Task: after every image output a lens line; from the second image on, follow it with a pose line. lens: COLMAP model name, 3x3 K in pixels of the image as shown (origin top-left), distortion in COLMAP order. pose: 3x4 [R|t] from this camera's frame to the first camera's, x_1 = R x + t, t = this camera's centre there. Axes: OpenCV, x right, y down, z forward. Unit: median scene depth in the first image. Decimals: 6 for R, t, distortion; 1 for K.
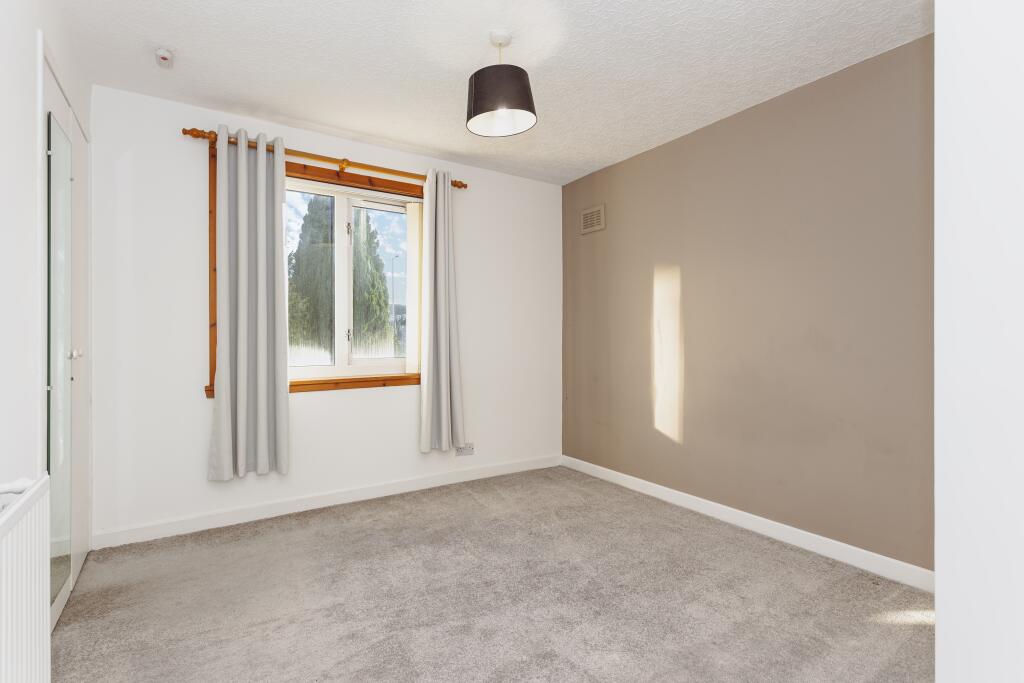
lens RADIAL K [[489.0, 0, 512.0], [0, 489.0, 341.5], [0, 0, 1]] dist [0.014125, -0.000036]
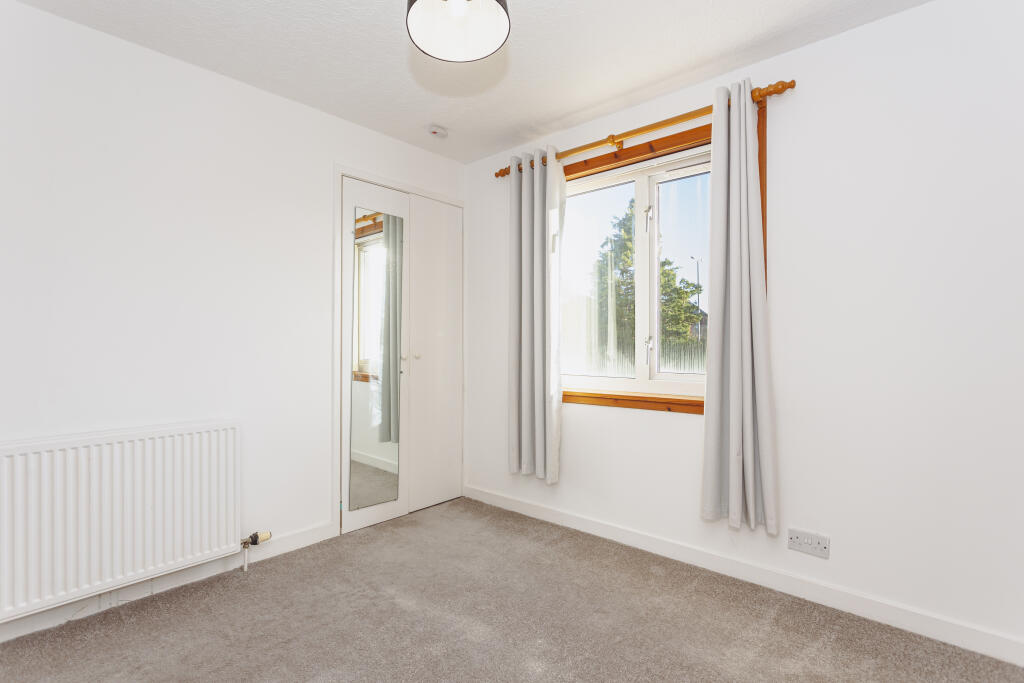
lens RADIAL K [[501.9, 0, 512.0], [0, 501.9, 341.5], [0, 0, 1]] dist [0.000033, 0.000098]
pose [[0.257170, 0.000157, -0.966366, 0.444656], [-0.010680, 0.999939, -0.002679, -0.011147], [0.966307, 0.011010, 0.257156, 0.600413]]
